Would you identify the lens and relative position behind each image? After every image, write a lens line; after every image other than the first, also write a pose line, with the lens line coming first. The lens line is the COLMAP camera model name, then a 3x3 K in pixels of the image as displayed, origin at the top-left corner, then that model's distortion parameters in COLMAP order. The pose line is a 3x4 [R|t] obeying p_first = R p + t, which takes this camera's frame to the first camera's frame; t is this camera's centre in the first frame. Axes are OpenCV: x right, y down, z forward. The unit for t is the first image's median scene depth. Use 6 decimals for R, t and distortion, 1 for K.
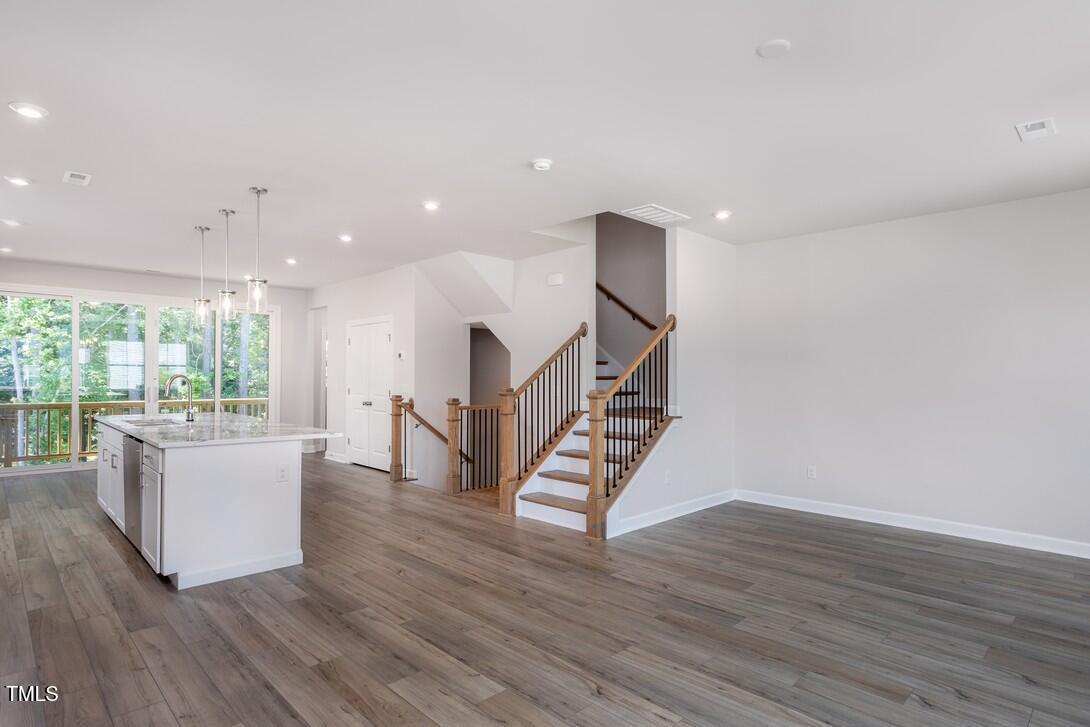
lens RADIAL K [[600.2, 0, 534.2], [0, 600.2, 368.8], [0, 0, 1]] dist [0.005842, 0.004652]
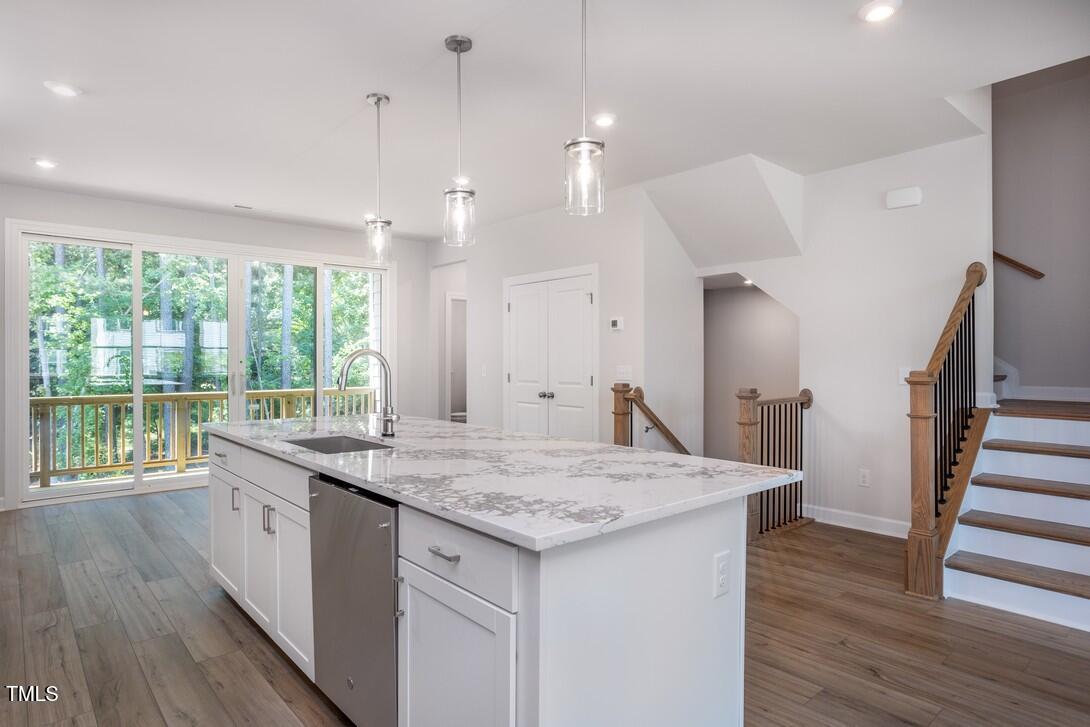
lens RADIAL K [[624.2, 0, 550.2], [0, 624.2, 359.3], [0, 0, 1]] dist [-0.015304, 0.005016]
pose [[0.999839, -0.006152, -0.016827, -0.296236], [0.006337, 0.999920, 0.010969, 0.009738], [0.016759, -0.011074, 0.999798, 0.316763]]
